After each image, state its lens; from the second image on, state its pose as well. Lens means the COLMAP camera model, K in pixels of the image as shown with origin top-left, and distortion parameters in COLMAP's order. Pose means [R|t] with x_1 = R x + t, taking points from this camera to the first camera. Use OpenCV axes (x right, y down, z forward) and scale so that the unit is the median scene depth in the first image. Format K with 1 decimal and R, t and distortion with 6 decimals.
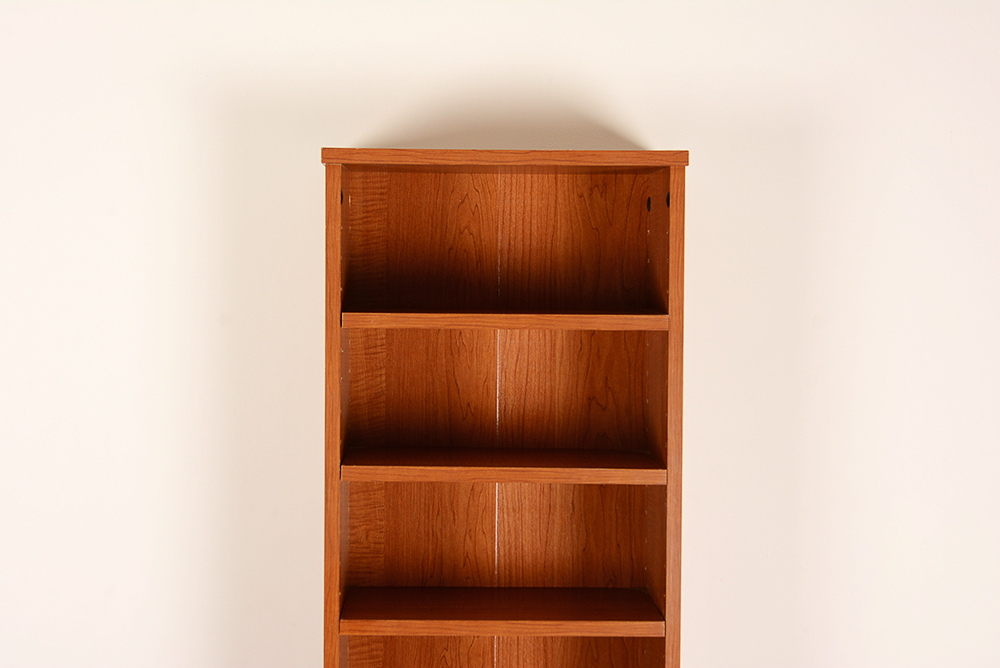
lens RADIAL K [[1747.6, 0, 500.0], [0, 1747.6, 334.0], [0, 0, 1]] dist [0.047858, 0.047741]
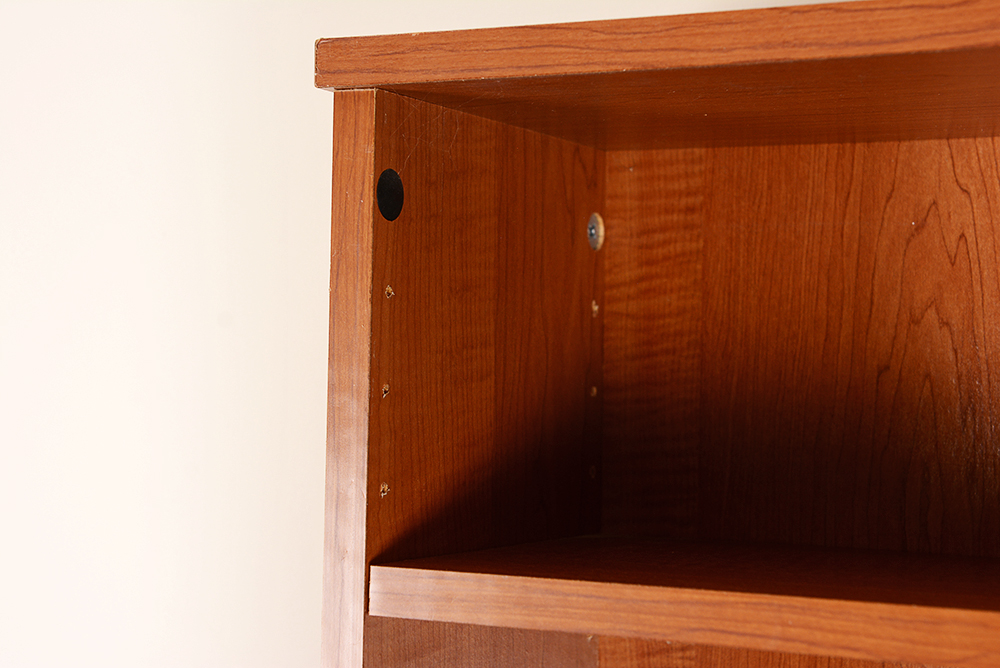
lens RADIAL K [[1975.9, 0, 500.0], [0, 1975.9, 334.0], [0, 0, 1]] dist [0.034822, 0.168318]
pose [[0.873517, -0.003235, -0.486783, 0.090877], [-0.034644, 0.997029, -0.068794, -0.027183], [0.485559, 0.076957, 0.870810, 0.640856]]
